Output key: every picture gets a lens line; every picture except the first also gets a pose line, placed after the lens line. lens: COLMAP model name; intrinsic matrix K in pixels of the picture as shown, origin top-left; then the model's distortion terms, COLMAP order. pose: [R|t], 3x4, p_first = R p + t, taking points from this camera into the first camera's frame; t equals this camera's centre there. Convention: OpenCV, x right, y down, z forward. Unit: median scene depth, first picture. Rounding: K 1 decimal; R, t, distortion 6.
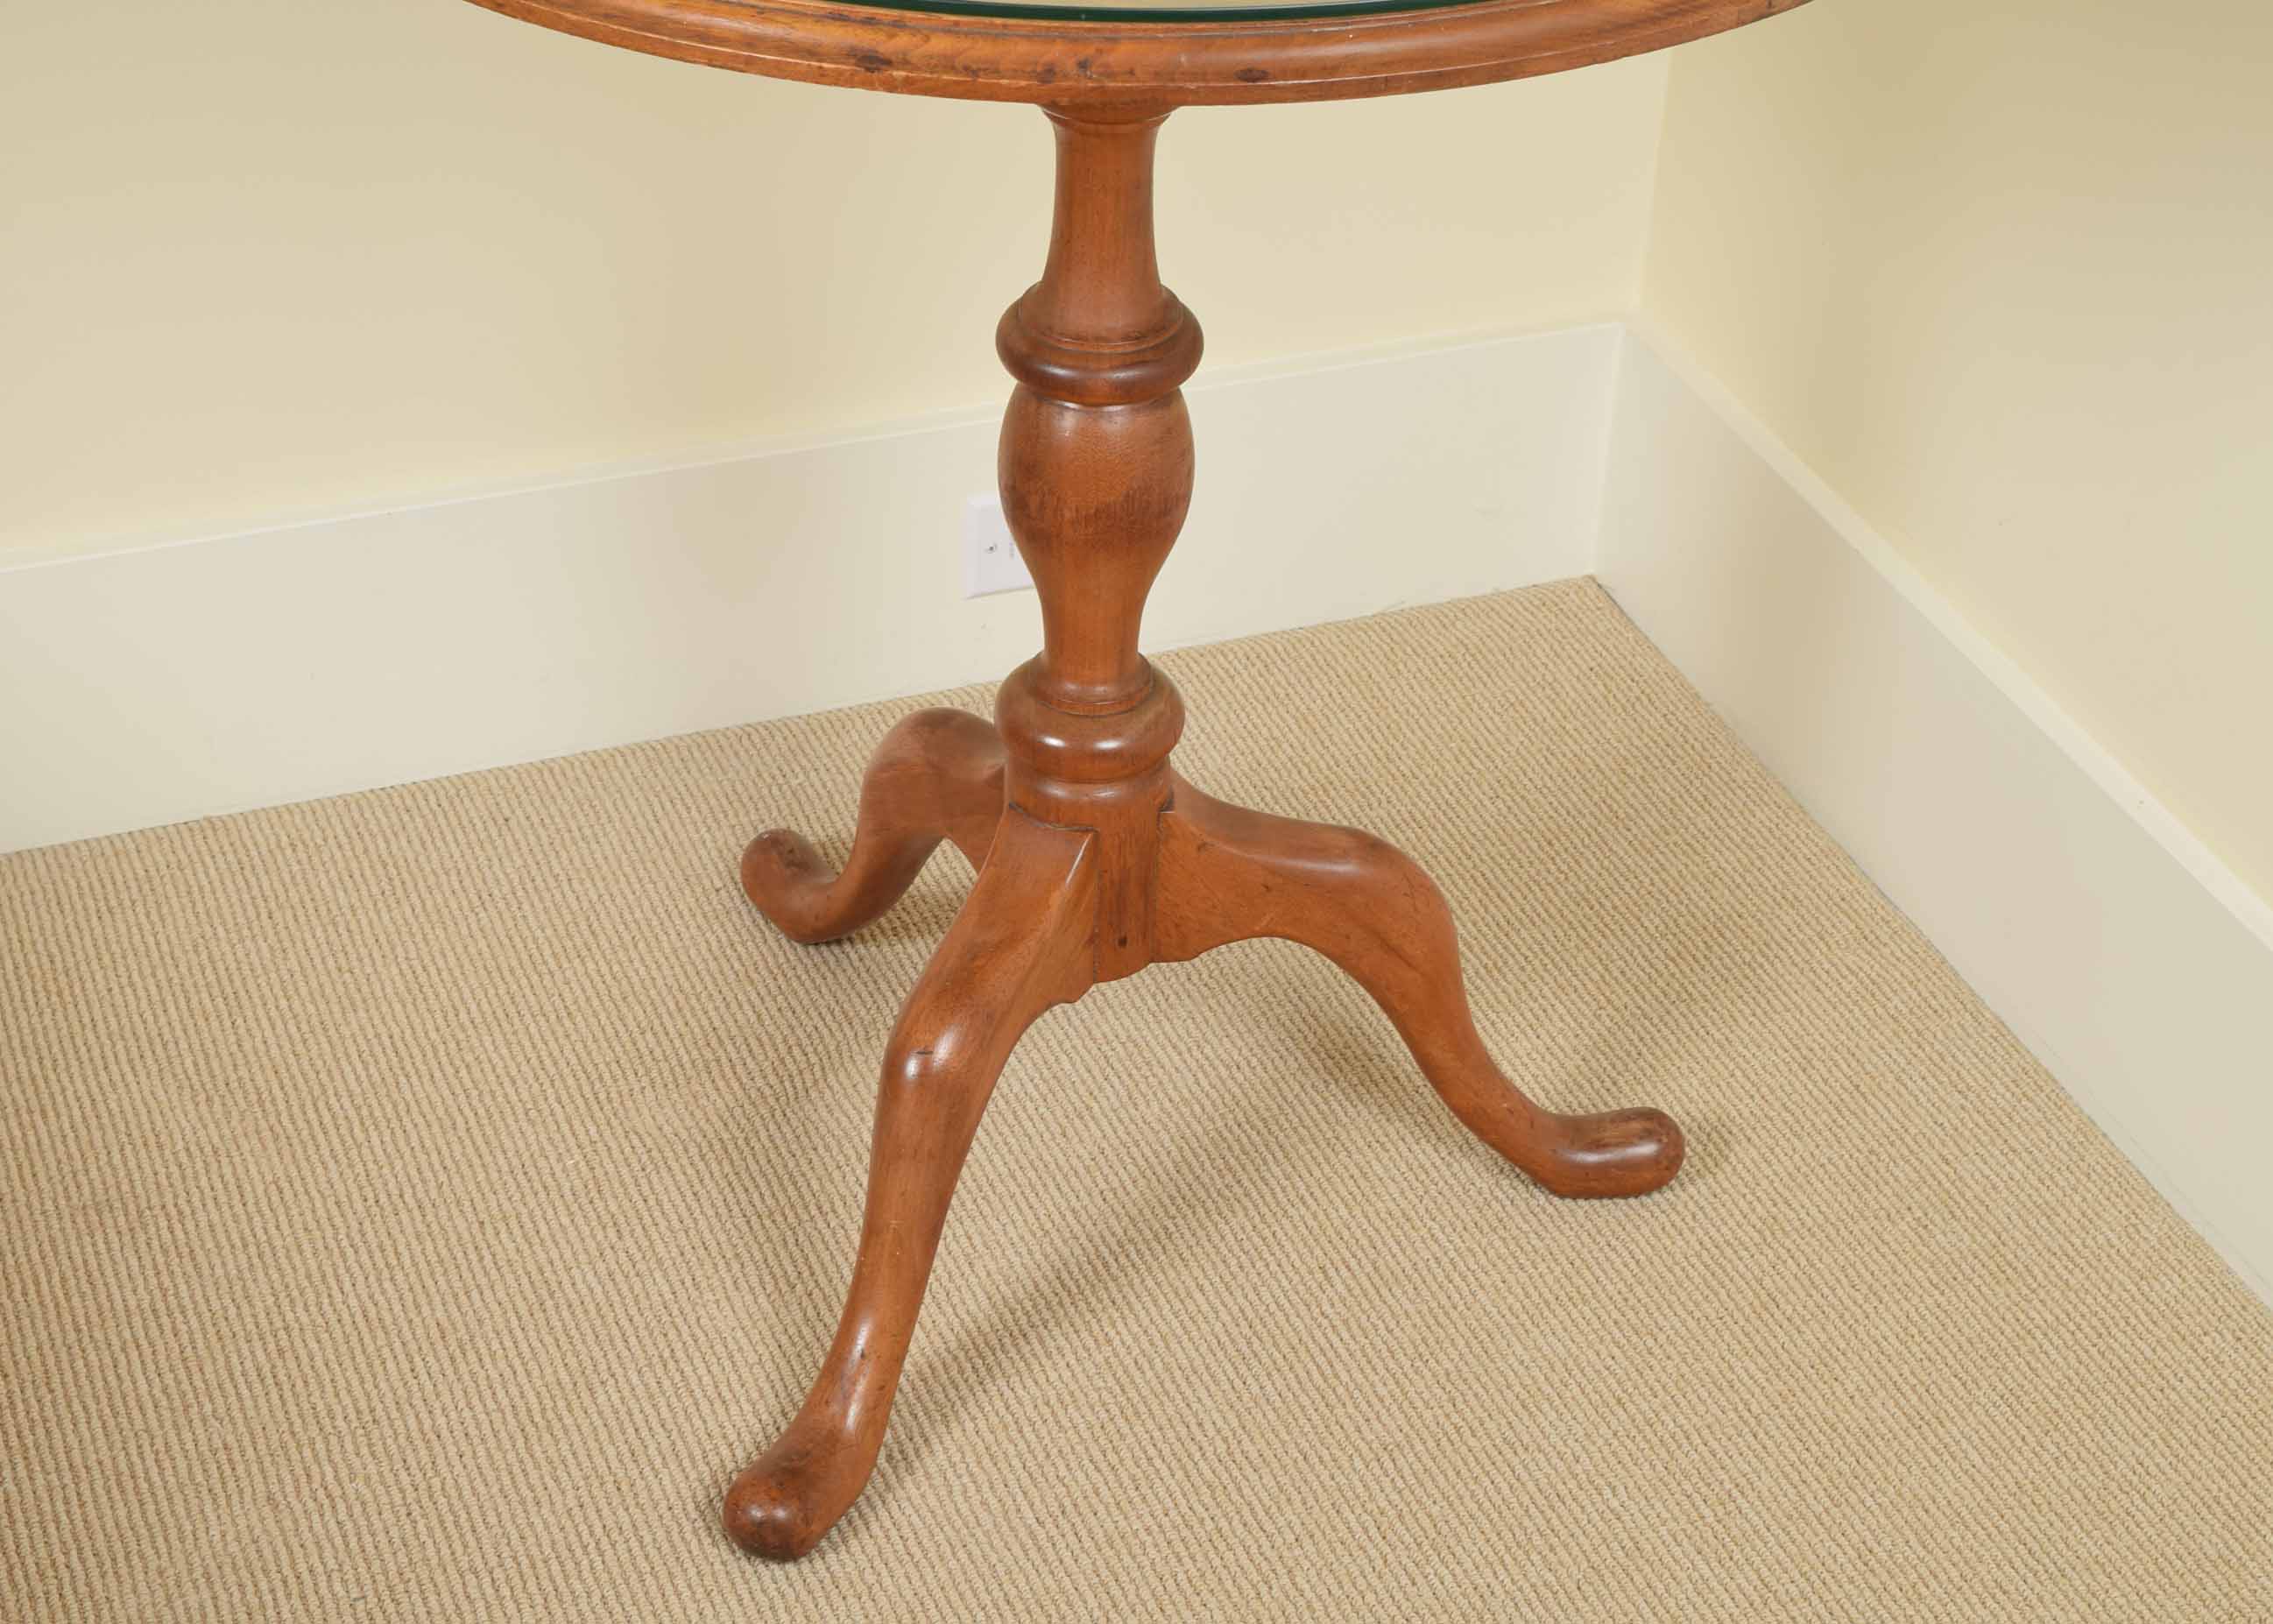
lens RADIAL K [[4324.9, 0, 1136.5], [0, 4324.9, 812.0], [0, 0, 1]] dist [0.046956, 0.005676]
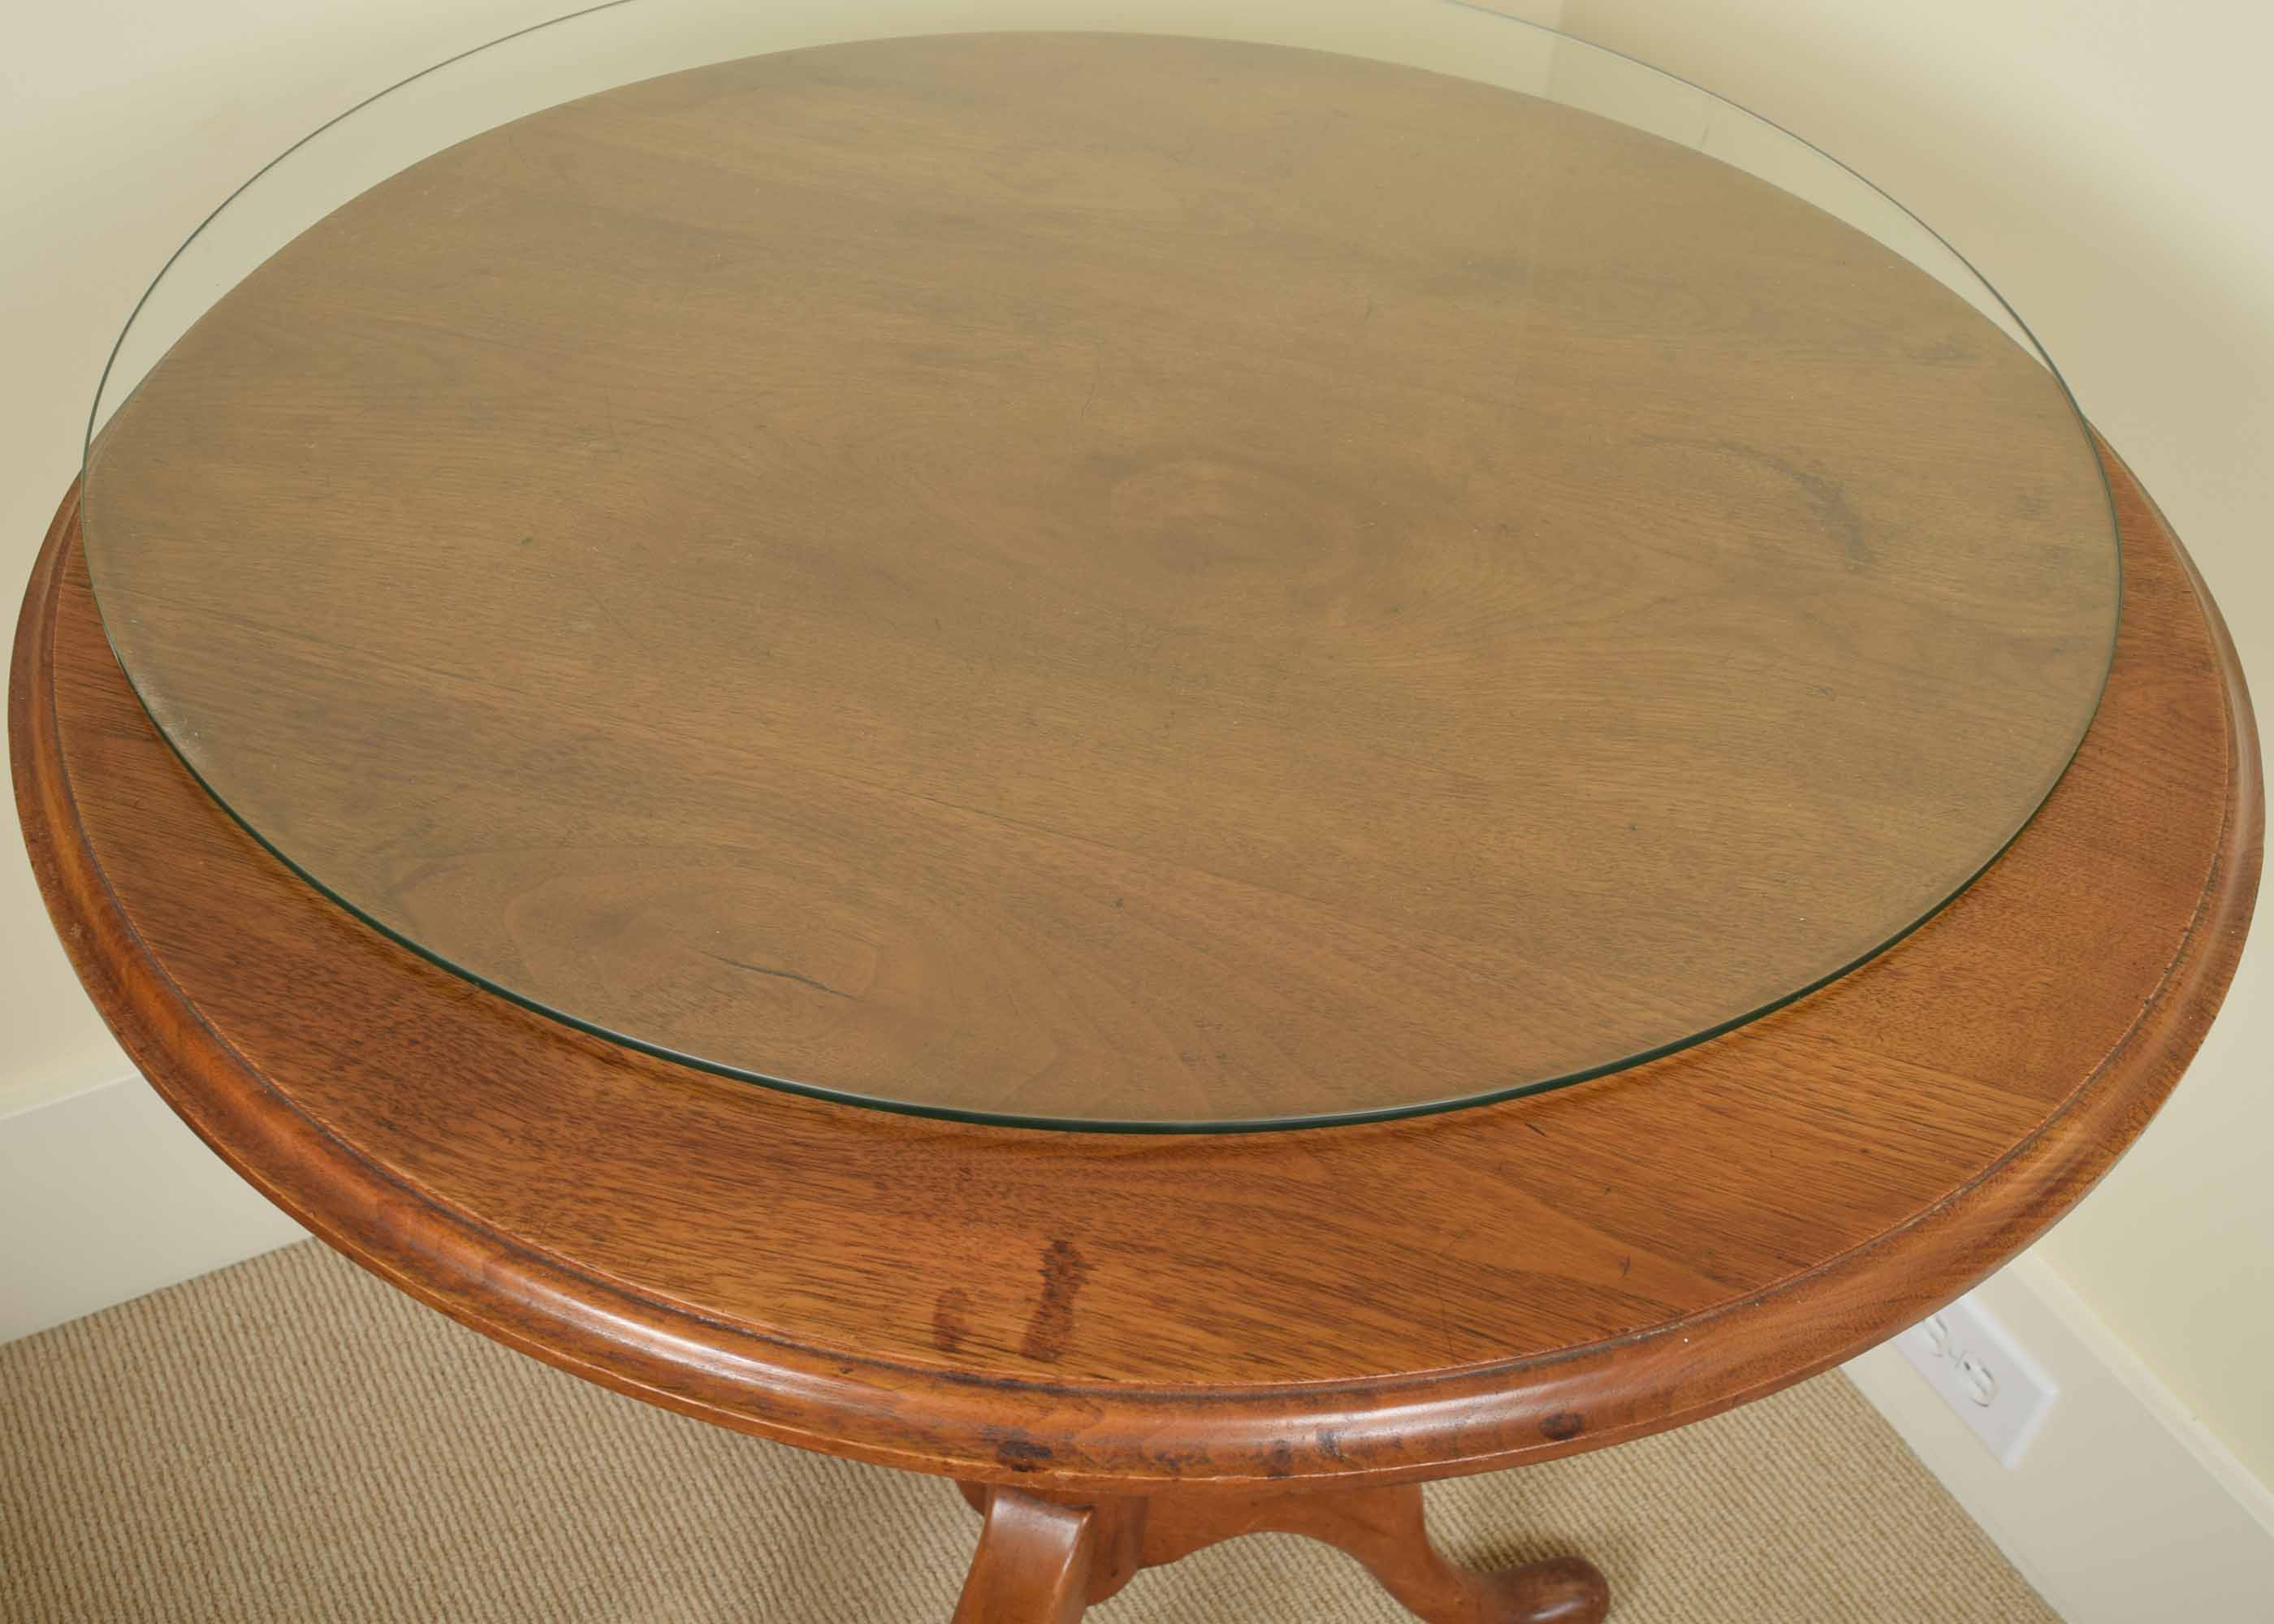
lens RADIAL K [[2686.6, 0, 1137.0], [0, 2686.6, 812.0], [0, 0, 1]] dist [-0.032002, -0.022153]
pose [[0.989600, -0.071054, 0.125071, -0.056592], [0.050647, 0.985918, 0.159375, -0.216932], [-0.134634, -0.151383, 0.979263, 0.378632]]
